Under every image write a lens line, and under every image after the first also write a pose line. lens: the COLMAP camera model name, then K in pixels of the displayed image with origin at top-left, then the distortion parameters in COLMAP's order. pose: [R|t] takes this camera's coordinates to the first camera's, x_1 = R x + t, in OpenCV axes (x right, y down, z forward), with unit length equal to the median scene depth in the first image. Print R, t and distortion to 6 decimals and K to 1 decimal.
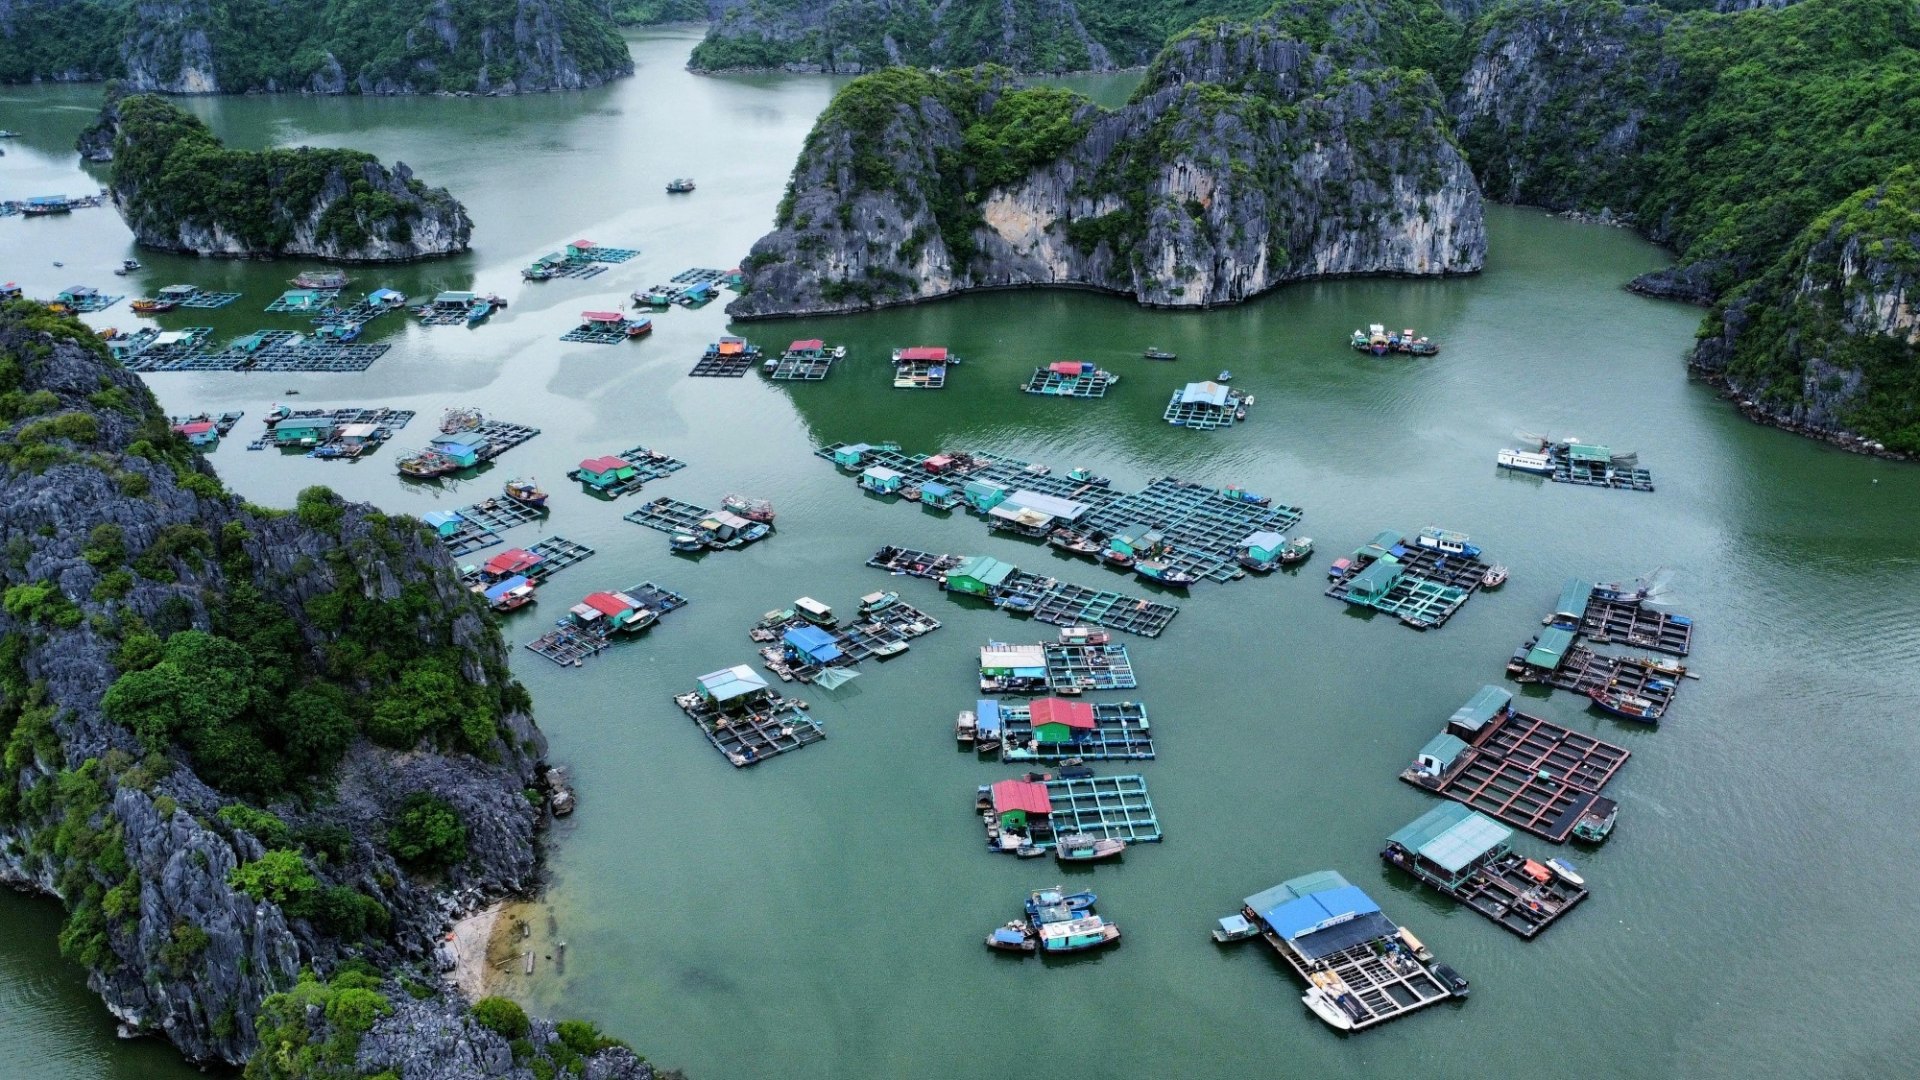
lens RADIAL K [[1480.5, 0, 956.1], [0, 1480.5, 540.4], [0, 0, 1]] dist [0.006769, -0.006396]
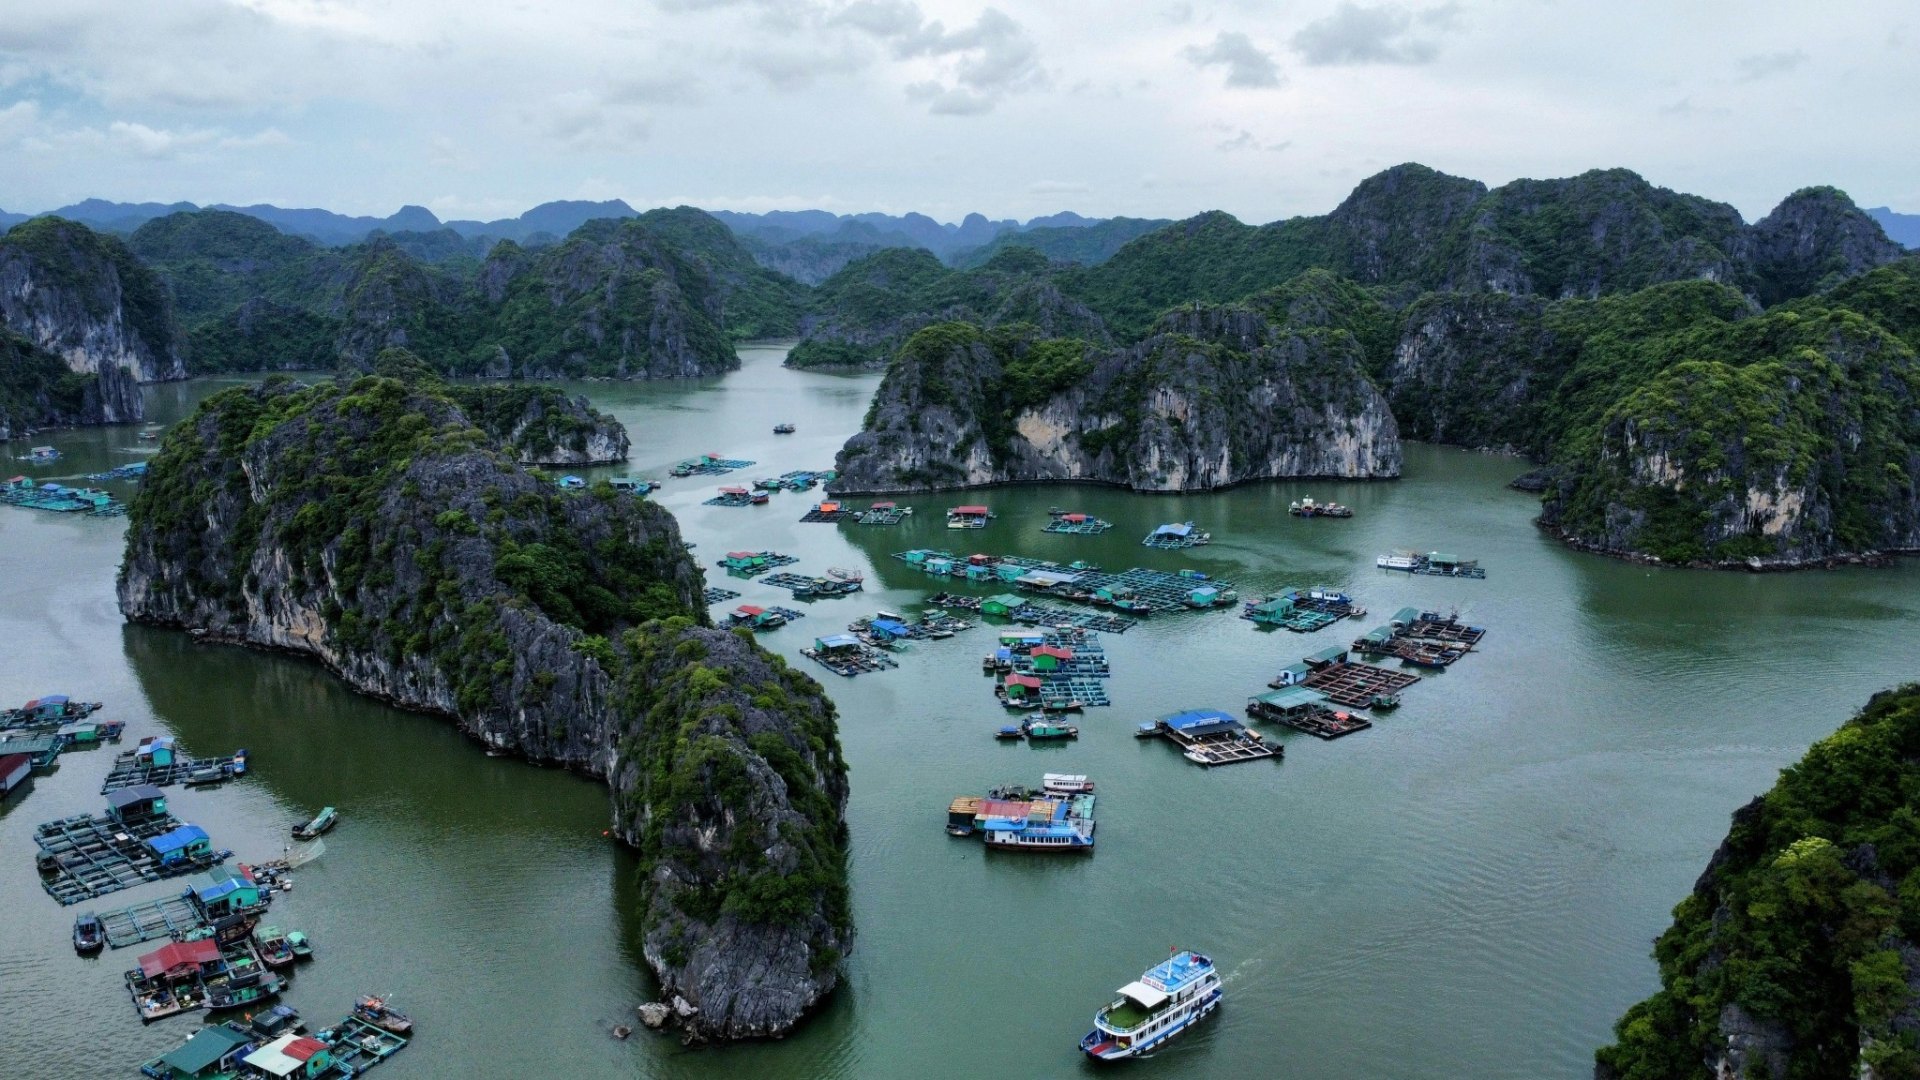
lens RADIAL K [[1480.5, 0, 960.9], [0, 1480.5, 539.3], [0, 0, 1]] dist [0.006769, -0.006396]
pose [[0.999343, 0.010306, -0.034757, 0.015685], [-0.018075, 0.972719, -0.231280, 0.192612], [0.031426, 0.231756, 0.972266, -0.284864]]
